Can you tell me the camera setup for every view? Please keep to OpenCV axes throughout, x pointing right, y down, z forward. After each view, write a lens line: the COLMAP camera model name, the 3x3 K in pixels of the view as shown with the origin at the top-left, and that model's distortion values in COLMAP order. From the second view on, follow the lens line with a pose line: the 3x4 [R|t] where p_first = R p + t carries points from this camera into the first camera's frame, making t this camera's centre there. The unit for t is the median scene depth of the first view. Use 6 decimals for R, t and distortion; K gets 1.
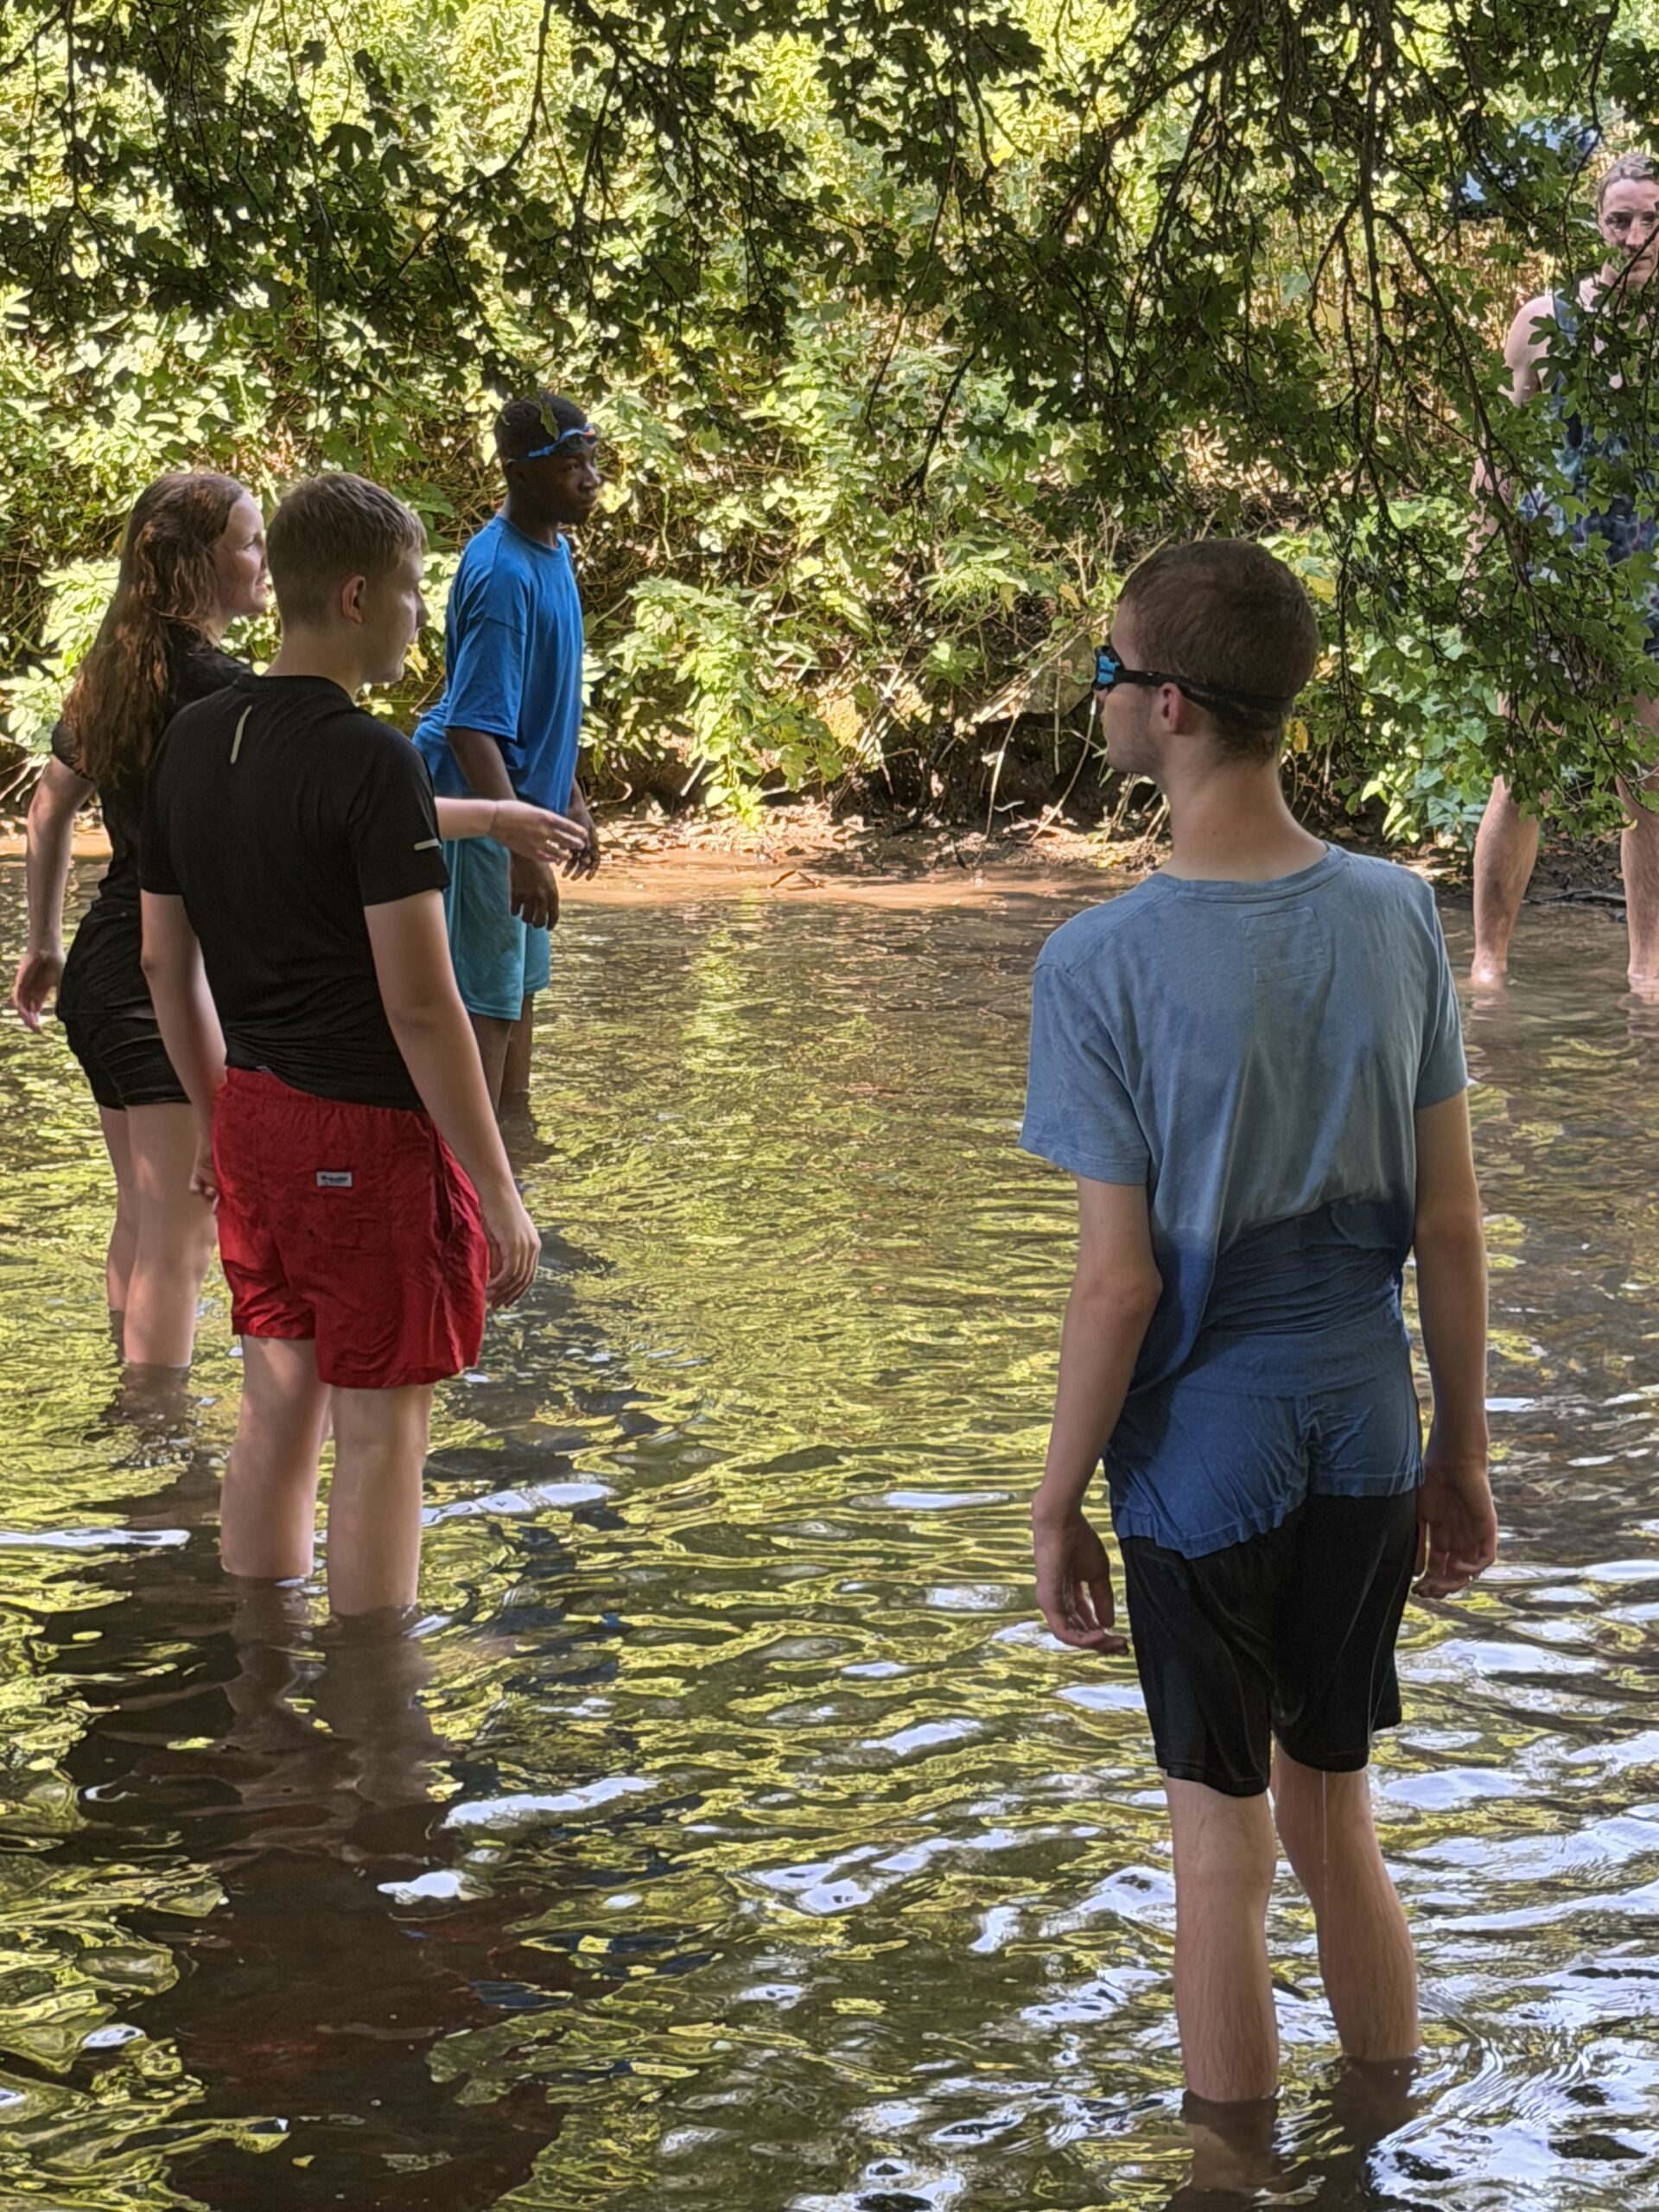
lens RADIAL K [[5198.1, 0, 821.1], [0, 5198.1, 1107.1], [0, 0, 1]] dist [0.279807, 0.000000]
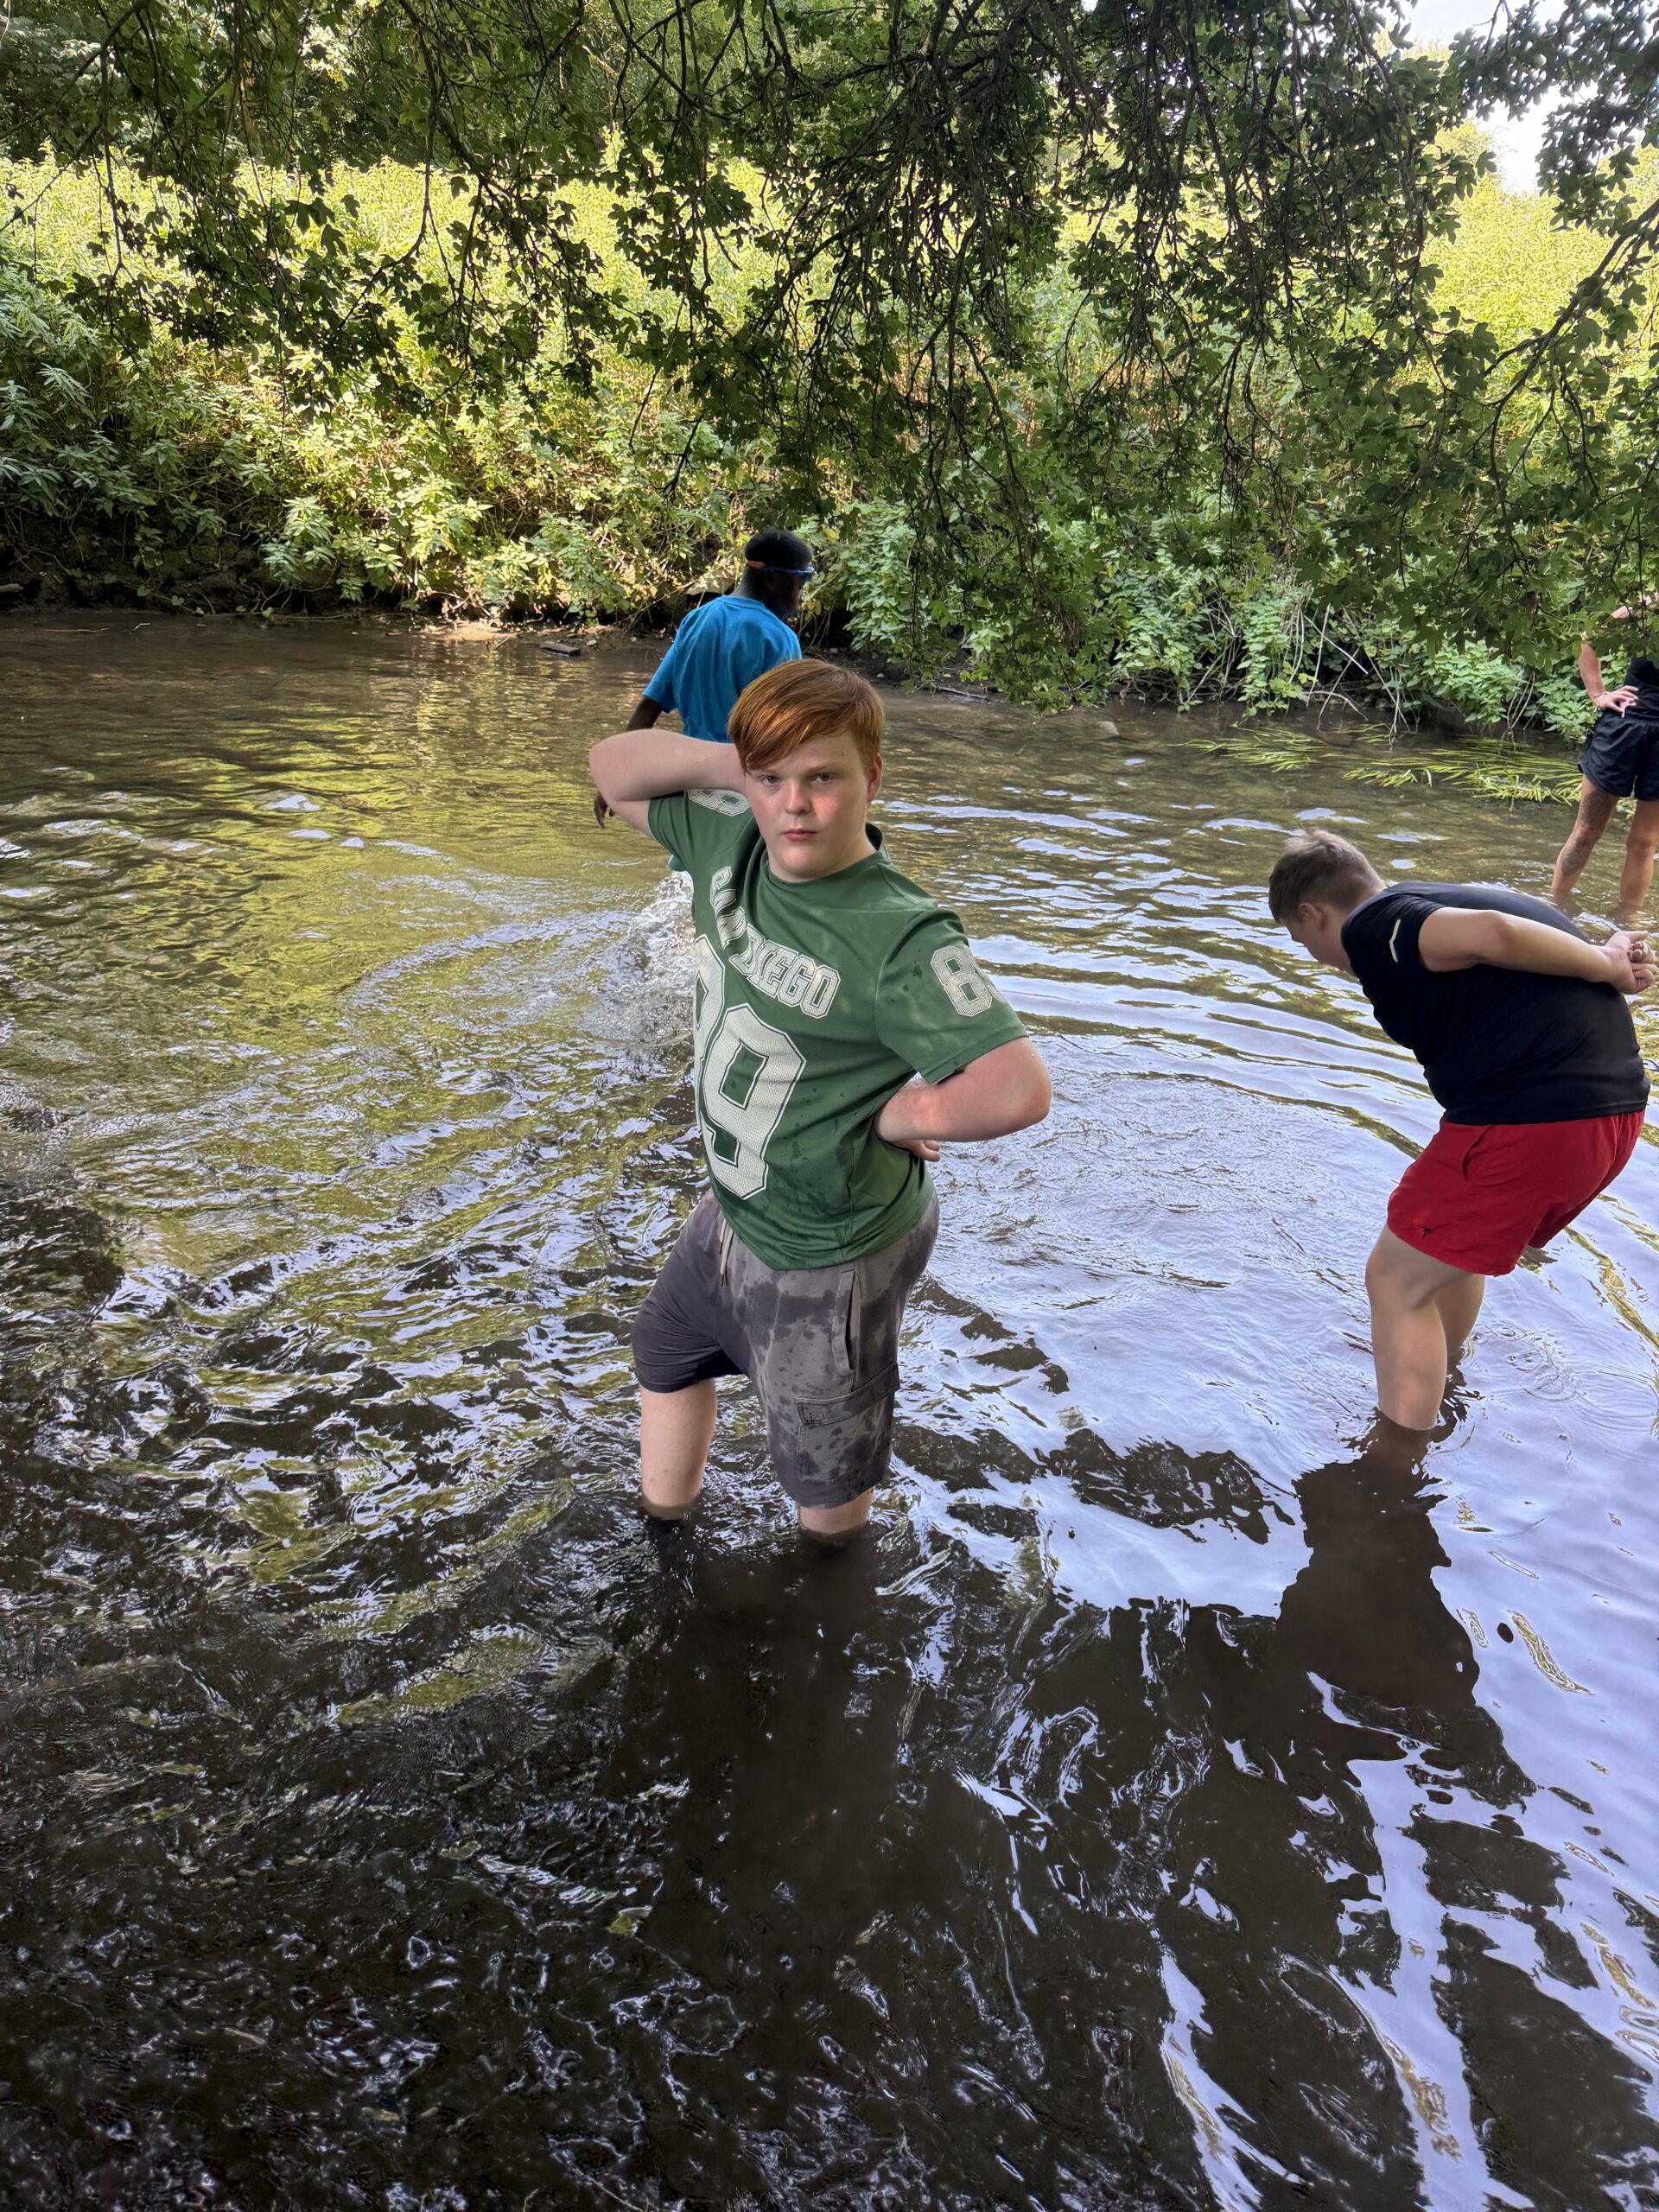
lens RADIAL K [[1515.3, 0, 843.1], [0, 1515.3, 1106.4], [0, 0, 1]] dist [0.048195, -0.059757]
pose [[0.989717, -0.003144, 0.143006, 0.001737], [-0.034605, 0.964797, 0.260709, -0.056398], [-0.138791, -0.262977, 0.954767, 0.464618]]
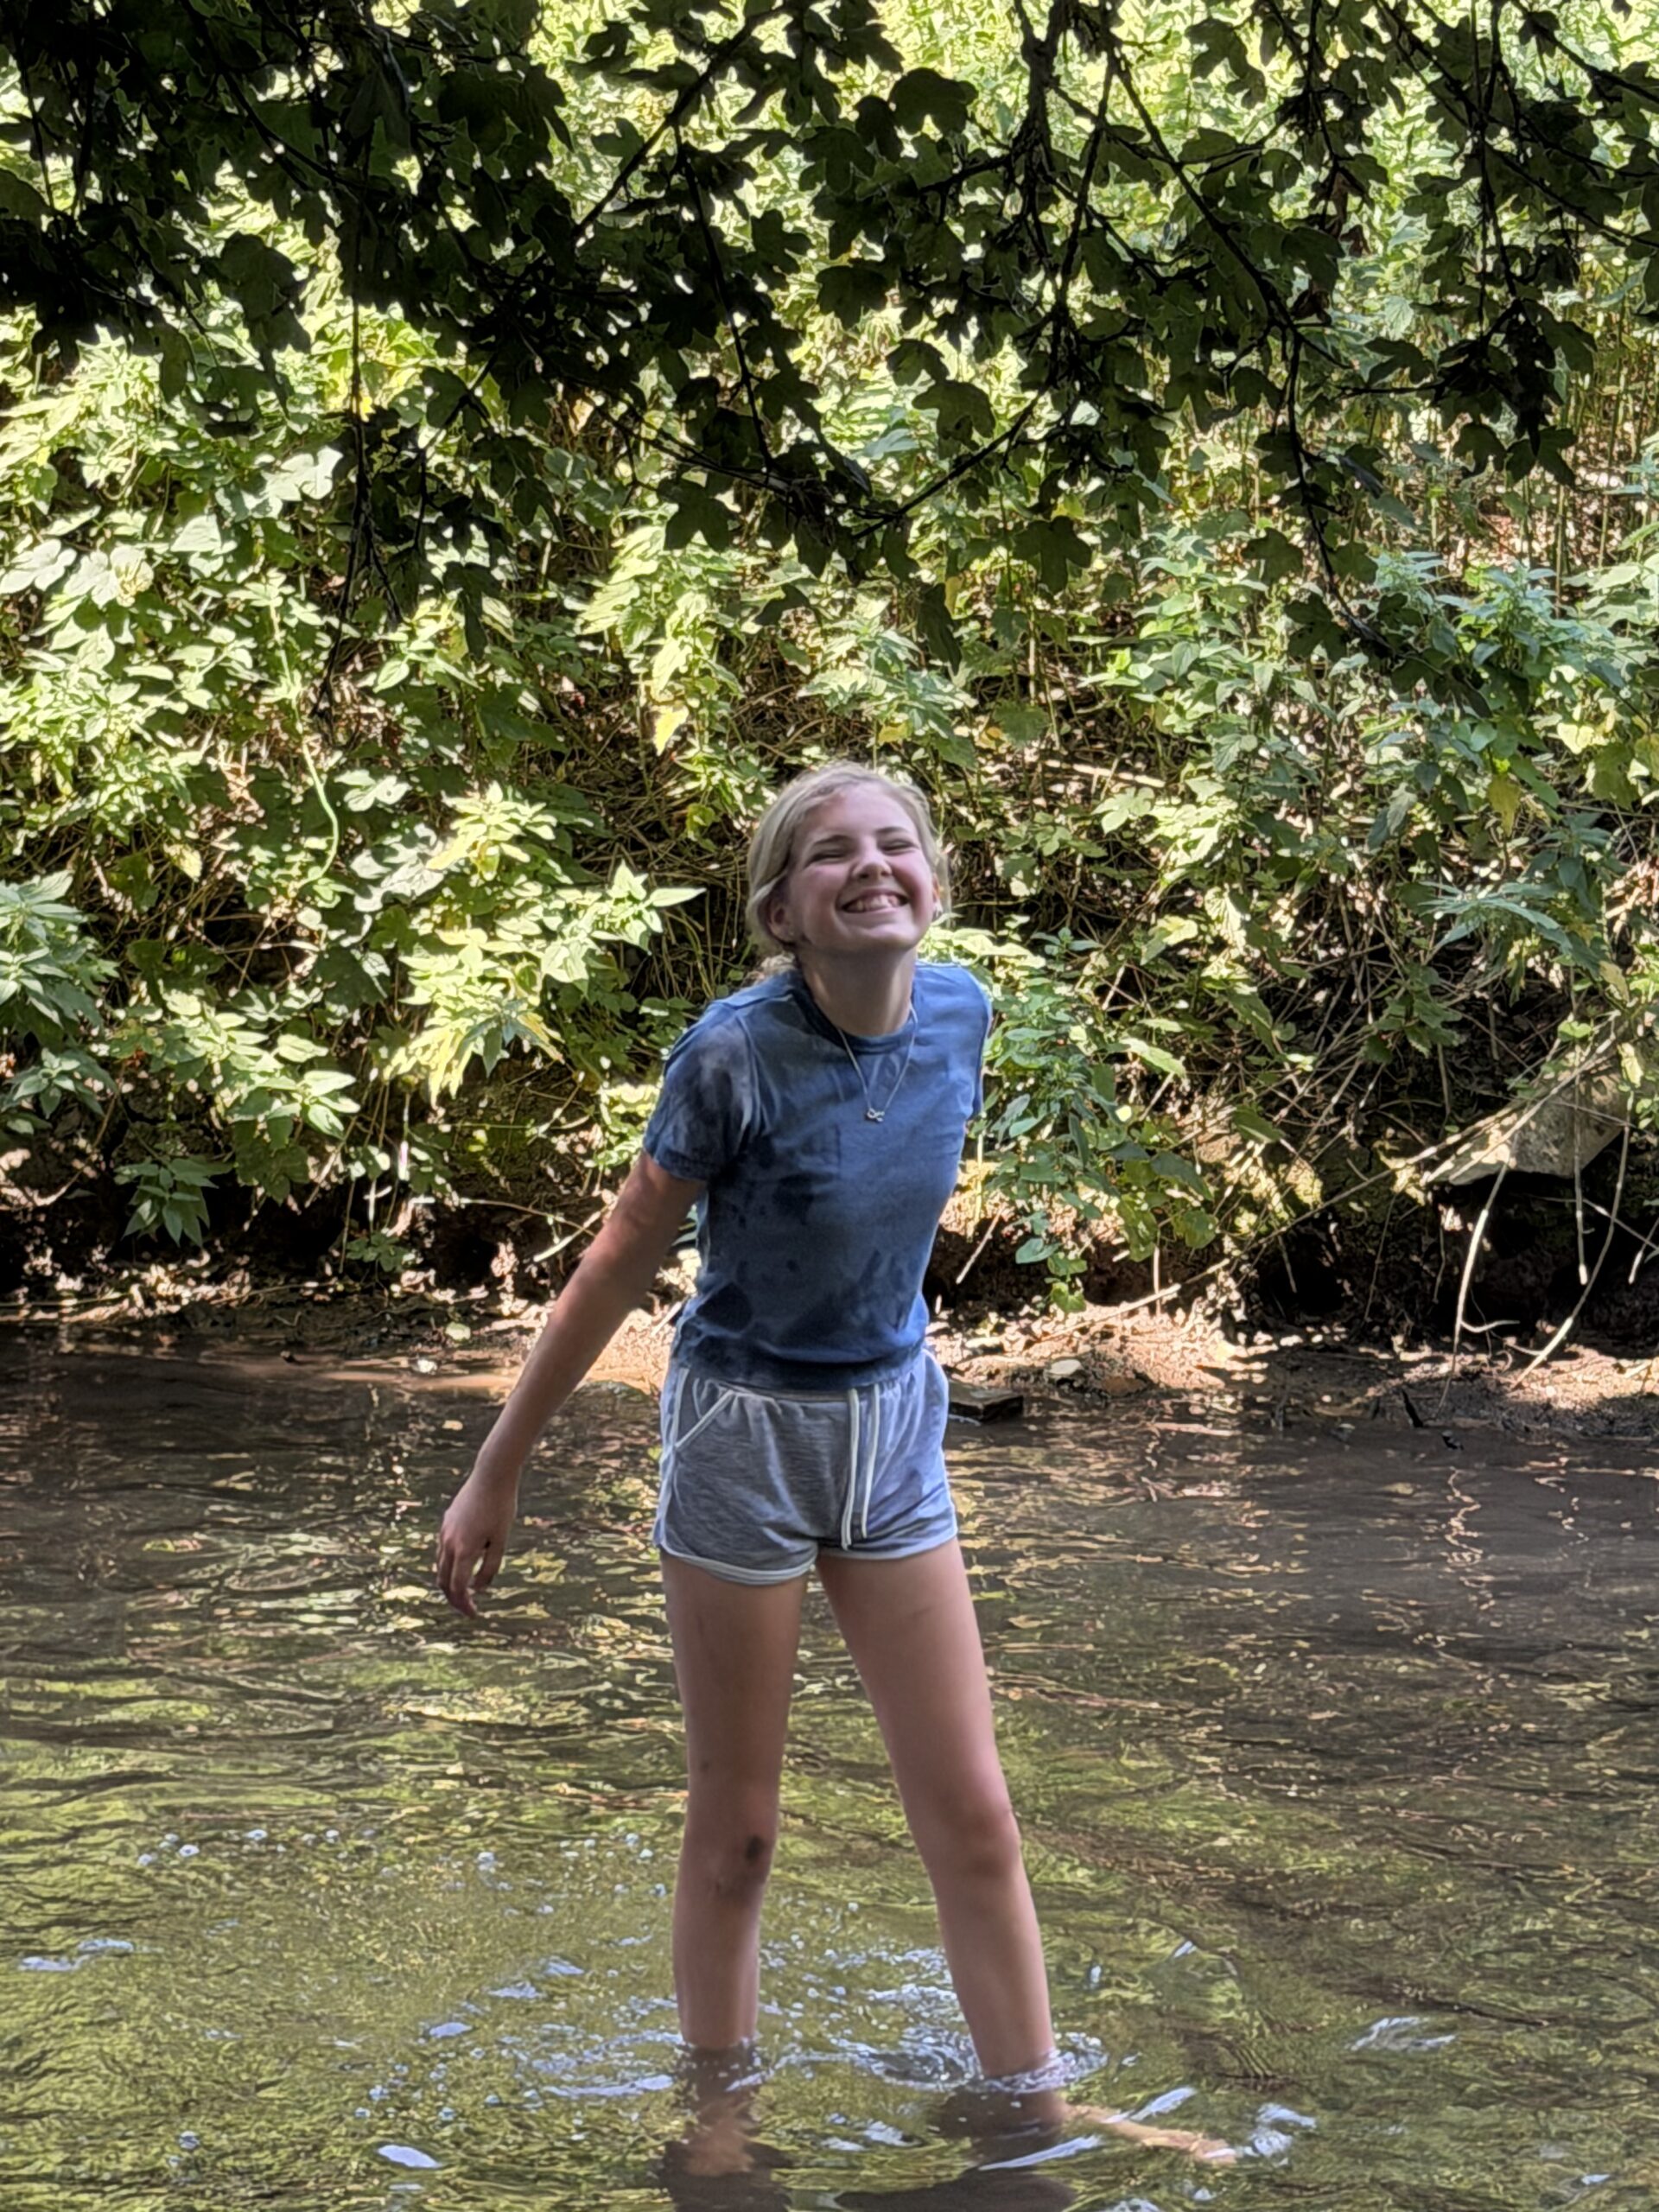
lens RADIAL K [[6020.1, 0, 836.2], [0, 6020.1, 1106.5], [0, 0, 1]] dist [0.288998, 0.000000]
pose [[0.999417, 0.025221, -0.023032, -0.047206], [-0.026700, 0.997437, -0.066375, -0.063332], [0.021299, 0.066951, 0.997529, 0.536107]]
